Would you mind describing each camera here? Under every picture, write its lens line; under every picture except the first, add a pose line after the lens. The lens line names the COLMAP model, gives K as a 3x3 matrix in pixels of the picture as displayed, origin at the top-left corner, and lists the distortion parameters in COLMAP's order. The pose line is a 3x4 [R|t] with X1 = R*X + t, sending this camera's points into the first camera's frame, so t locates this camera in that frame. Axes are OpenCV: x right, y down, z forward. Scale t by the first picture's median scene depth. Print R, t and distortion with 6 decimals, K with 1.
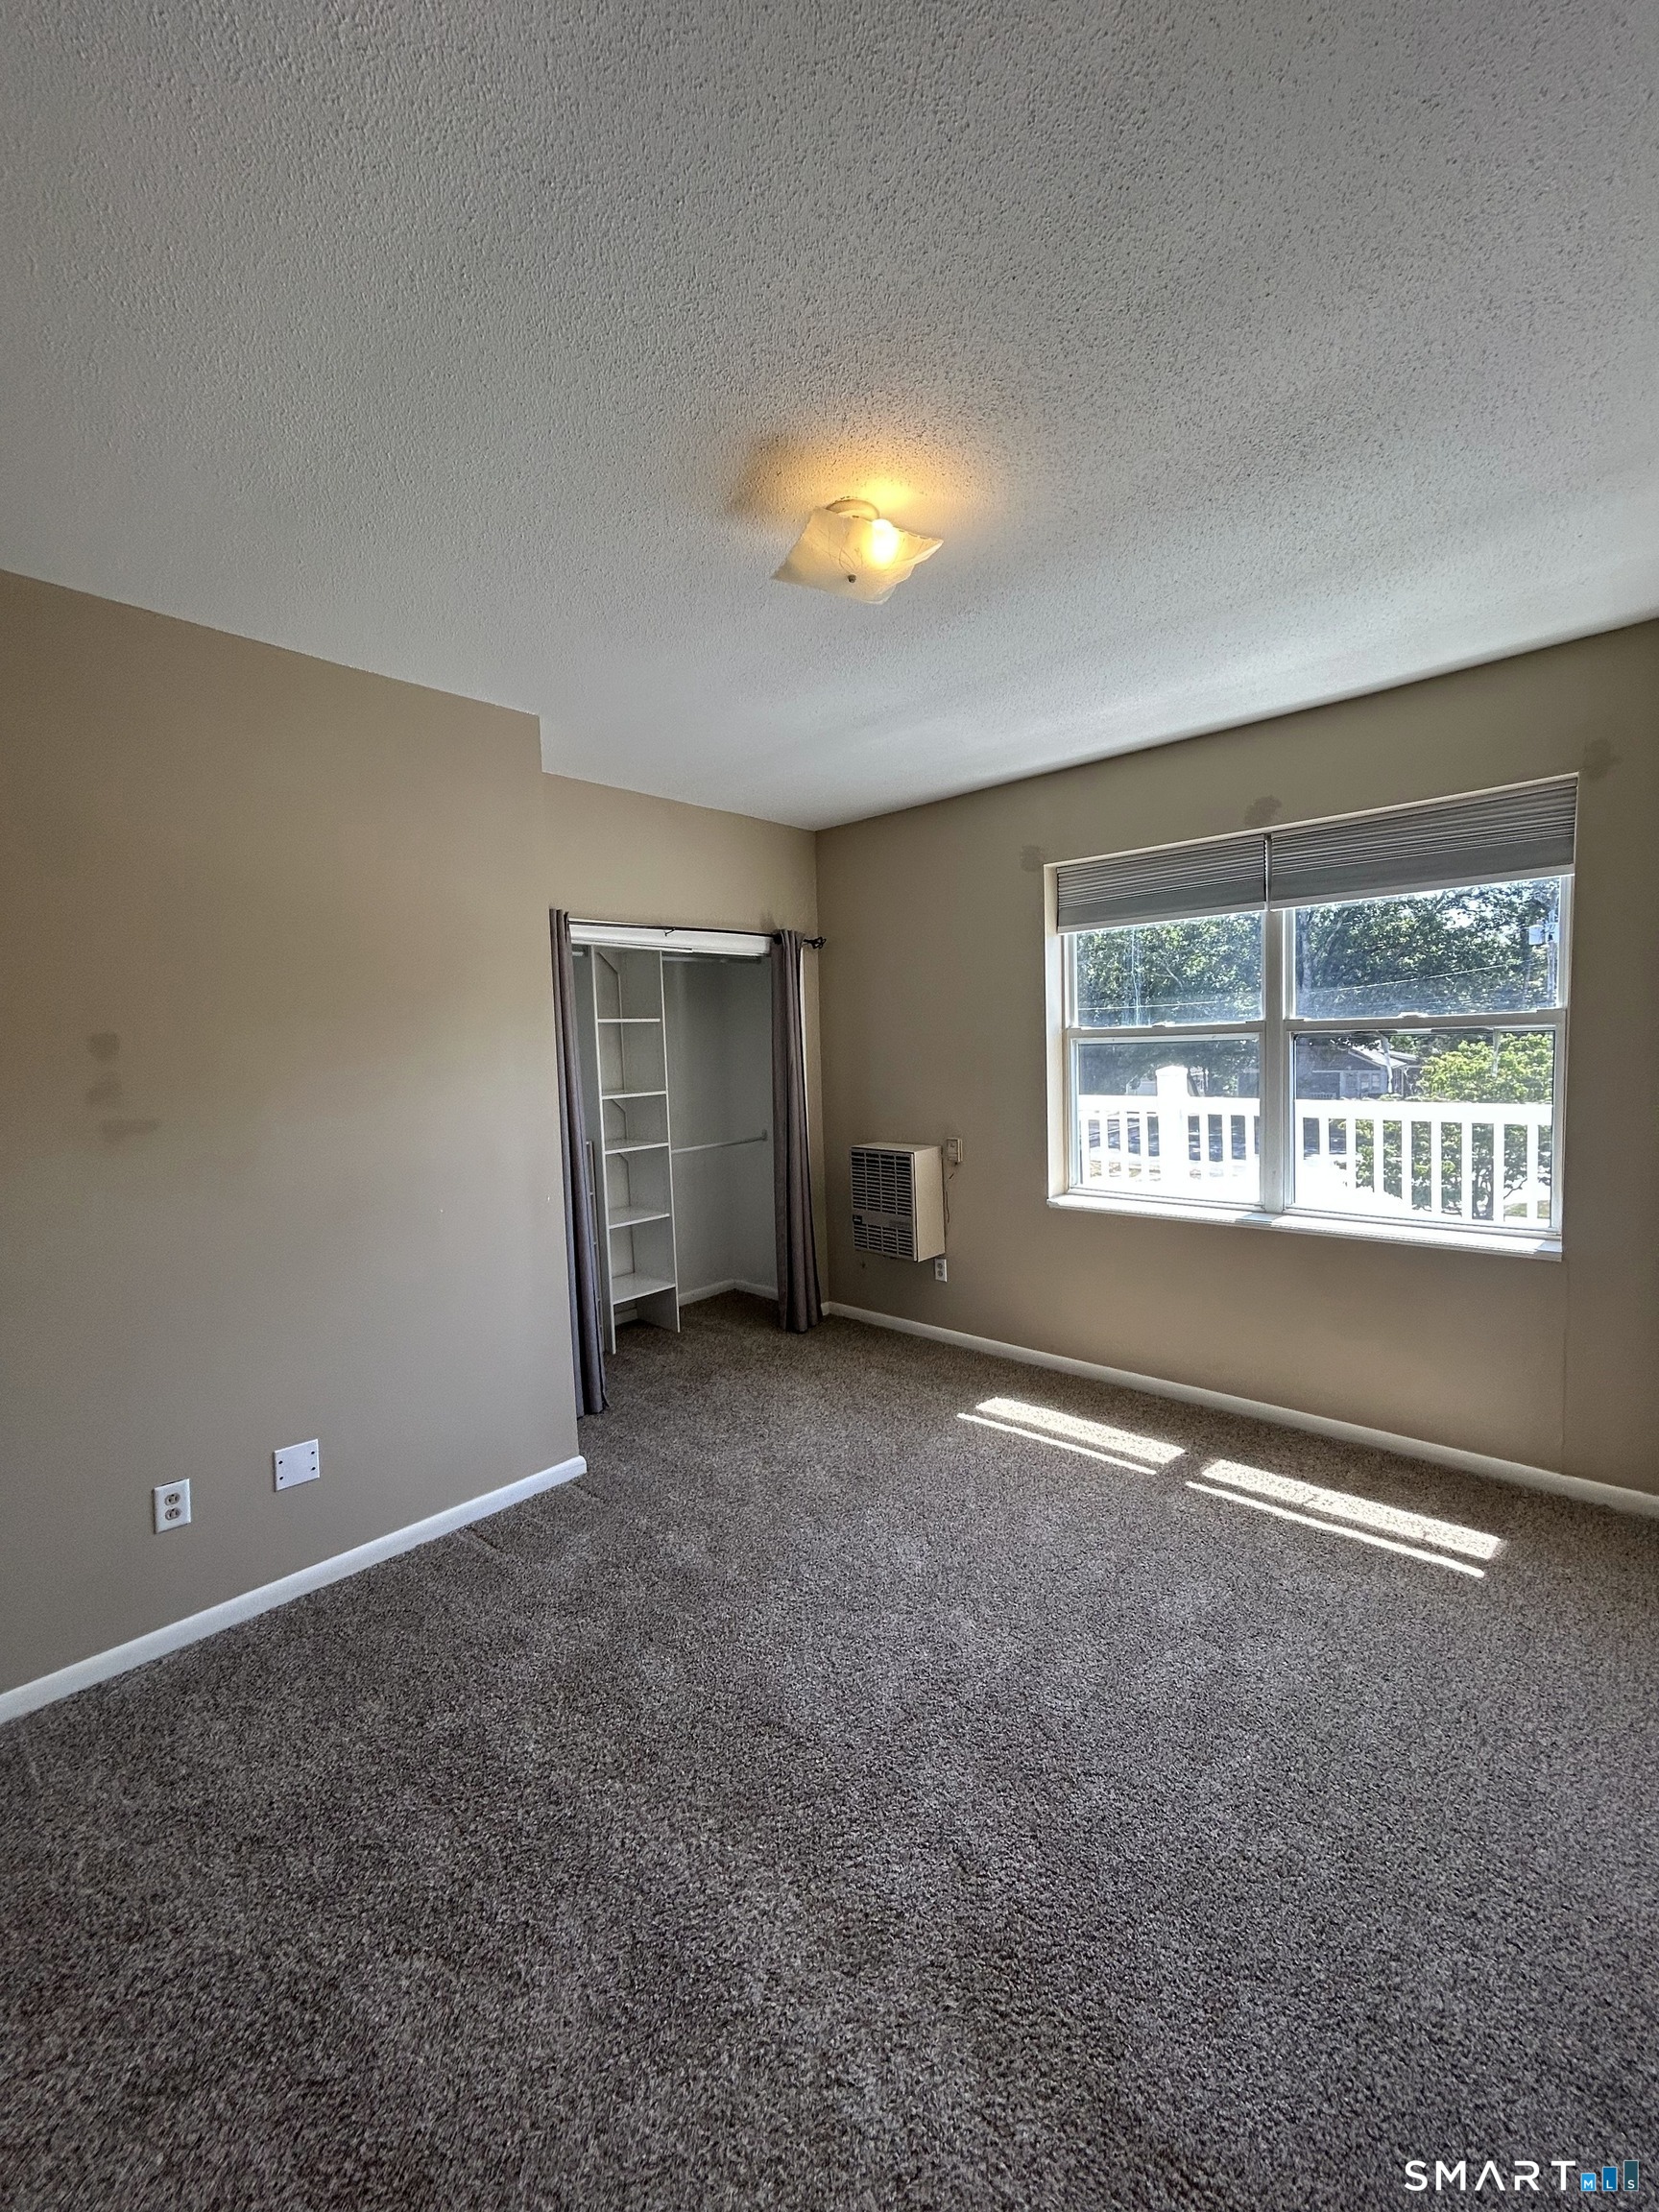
lens RADIAL K [[896.6, 0, 830.3], [0, 896.6, 1085.8], [0, 0, 1]] dist [0.001281, 0.000485]
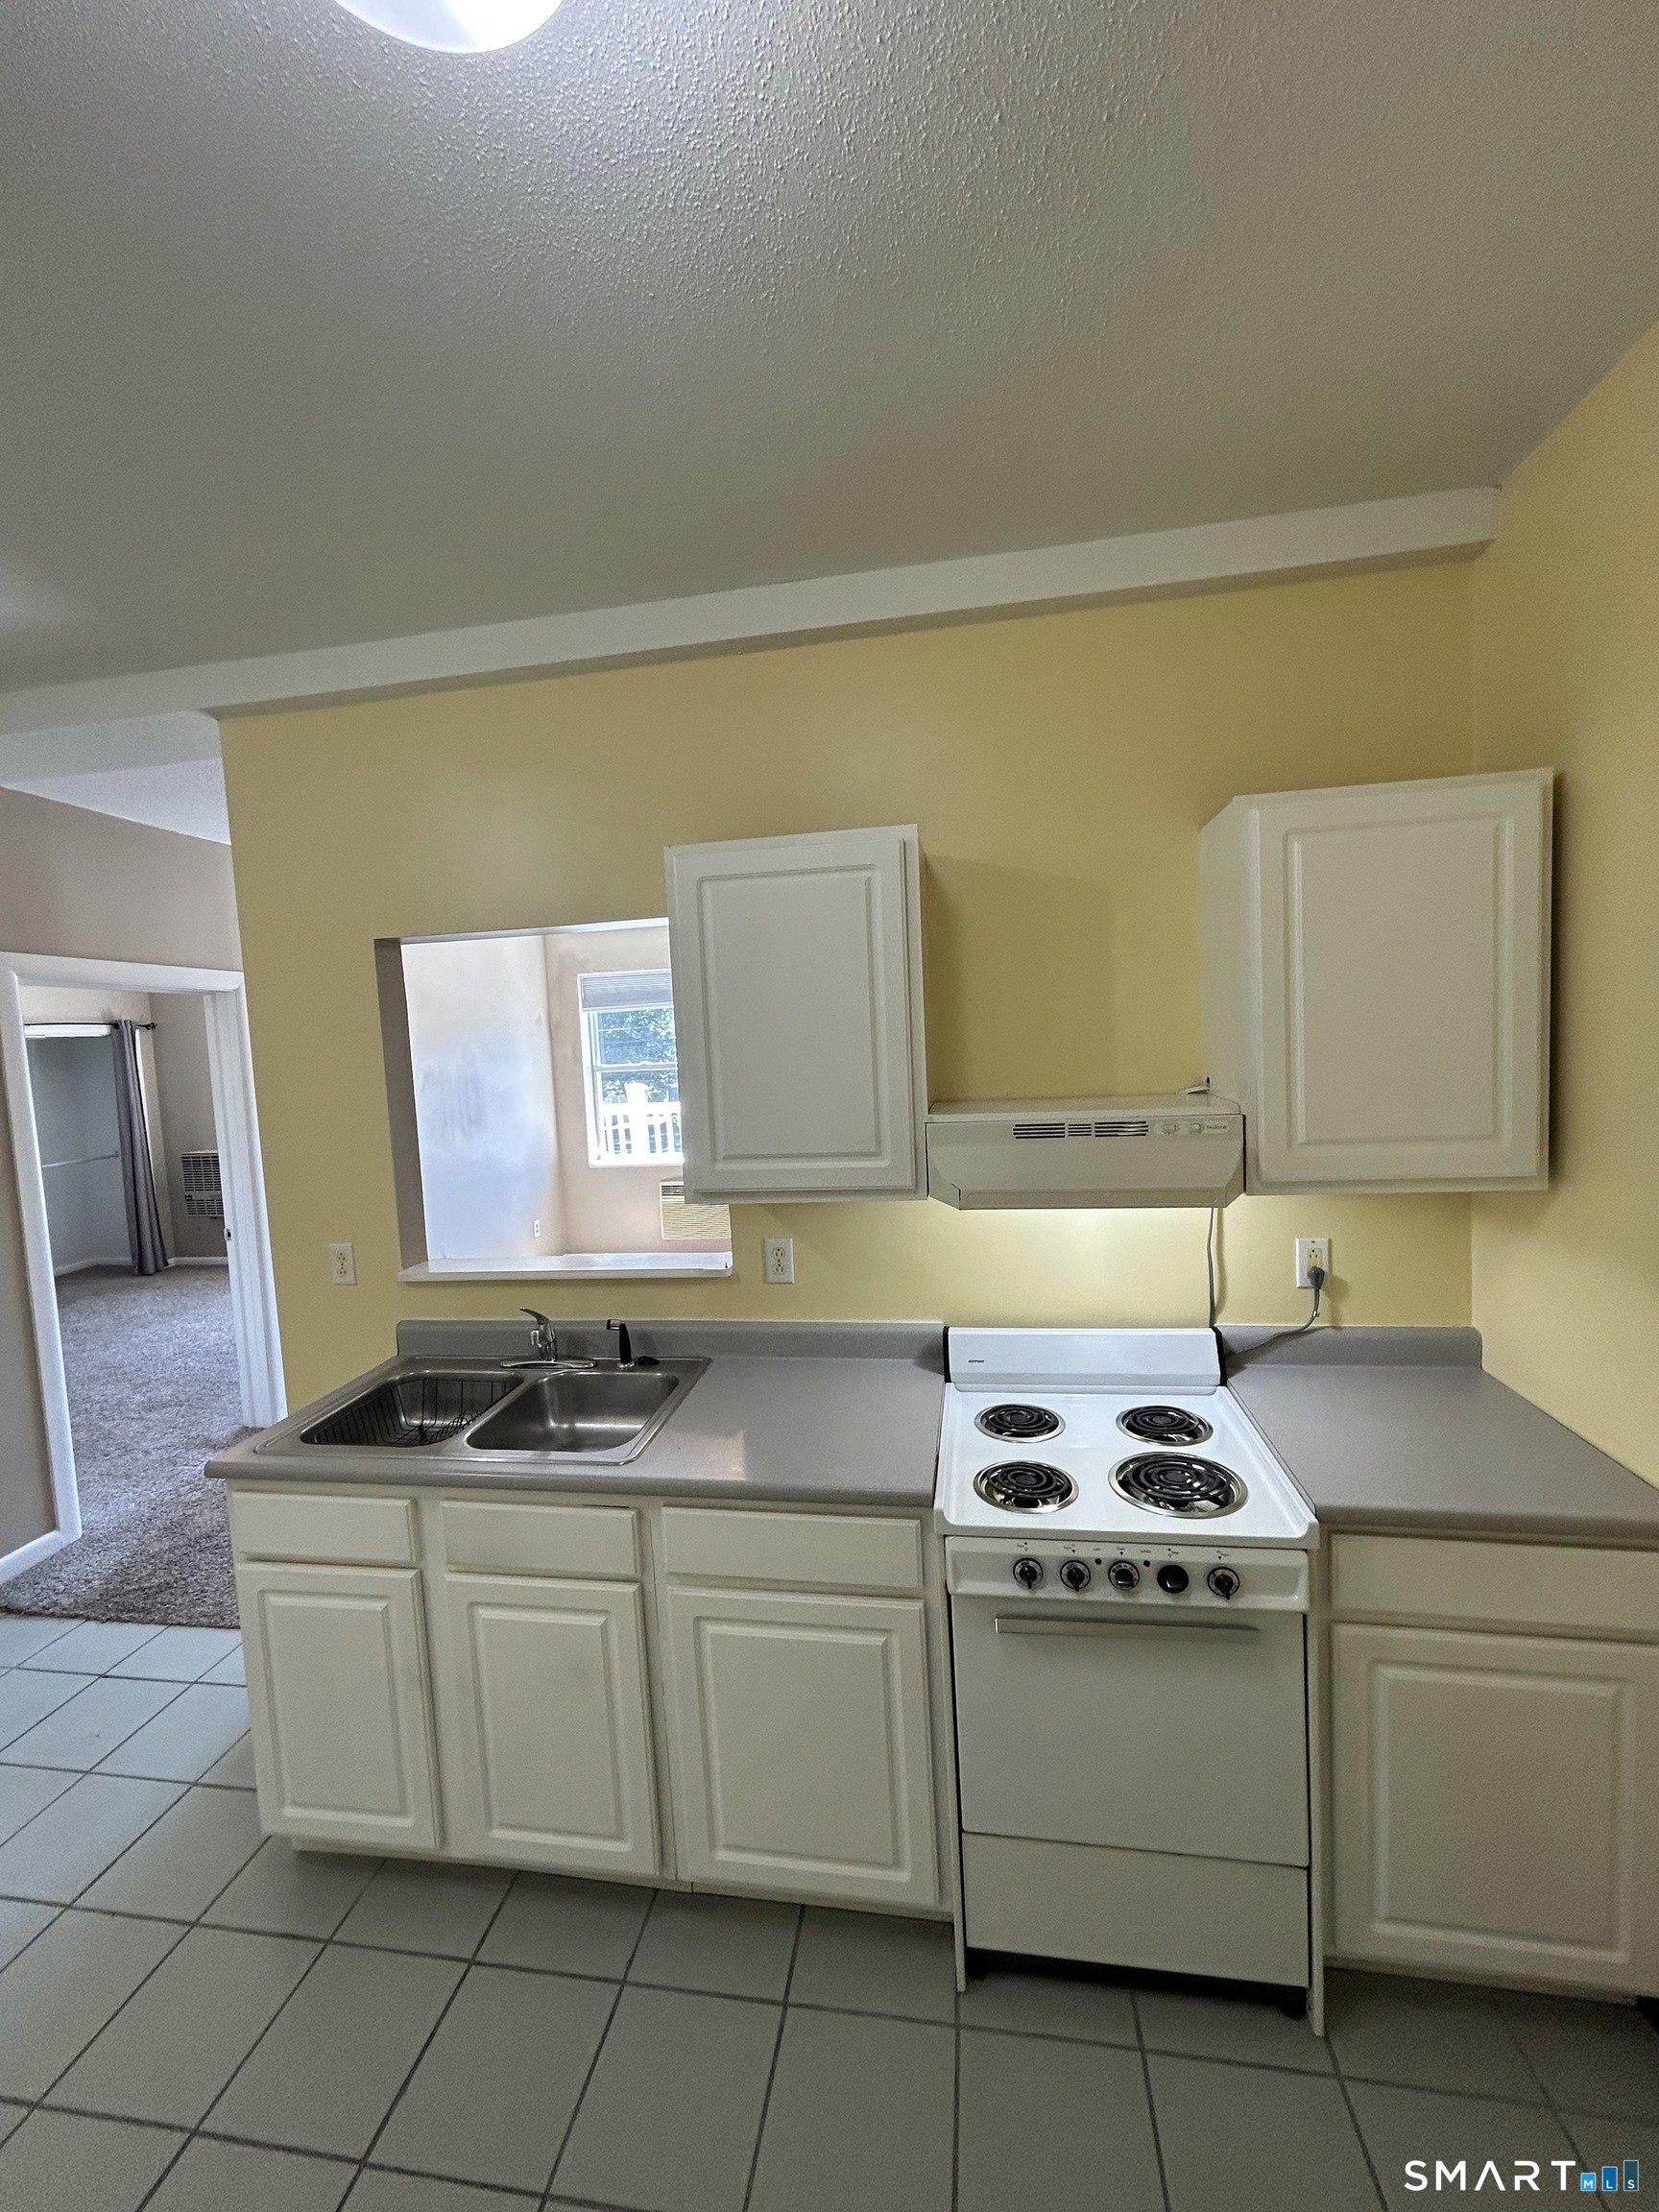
lens RADIAL K [[896.6, 0, 839.7], [0, 896.6, 1095.6], [0, 0, 1]] dist [0.001281, 0.000485]
pose [[0.832567, -0.046964, 0.551930, 0.154385], [0.045954, 0.998821, 0.015671, -0.010912], [-0.552015, 0.012316, 0.833744, -1.262726]]
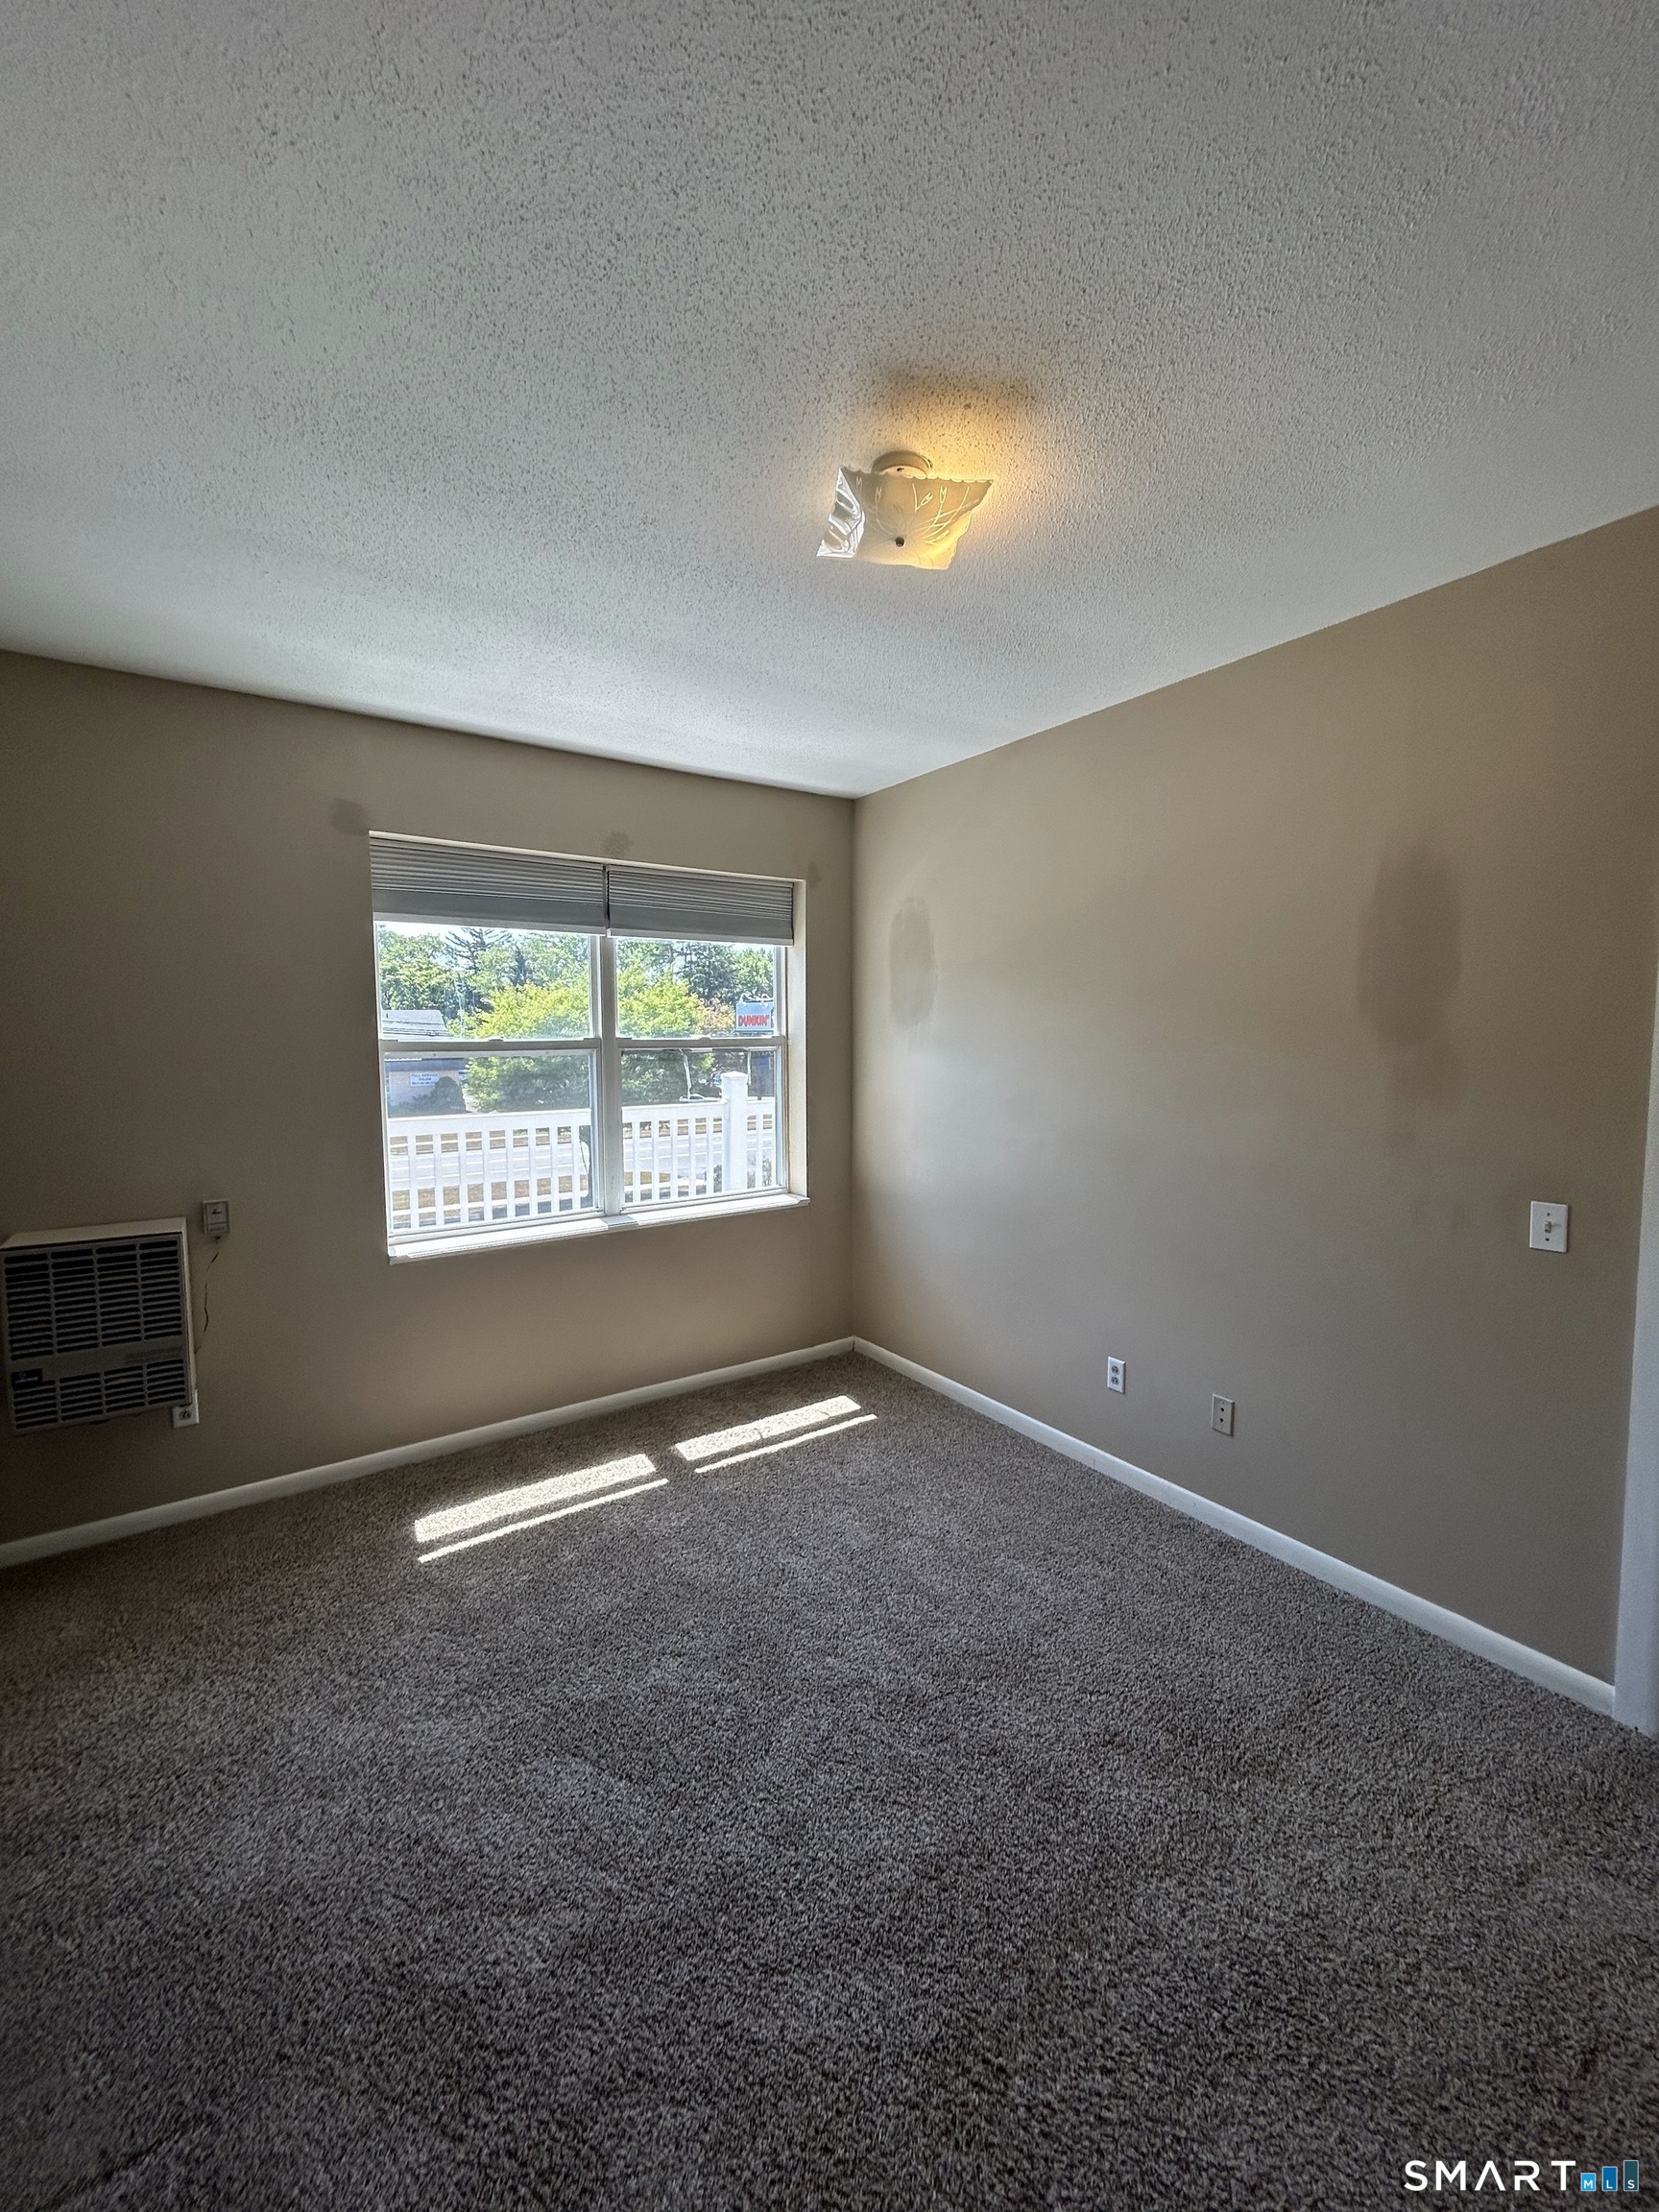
lens RADIAL K [[896.6, 0, 825.3], [0, 896.6, 1085.1], [0, 0, 1]] dist [0.001281, 0.000485]
pose [[0.228731, -0.025832, 0.973147, -0.477047], [0.049516, 0.998663, 0.014871, -0.018269], [-0.972229, 0.044785, 0.229704, 0.473917]]
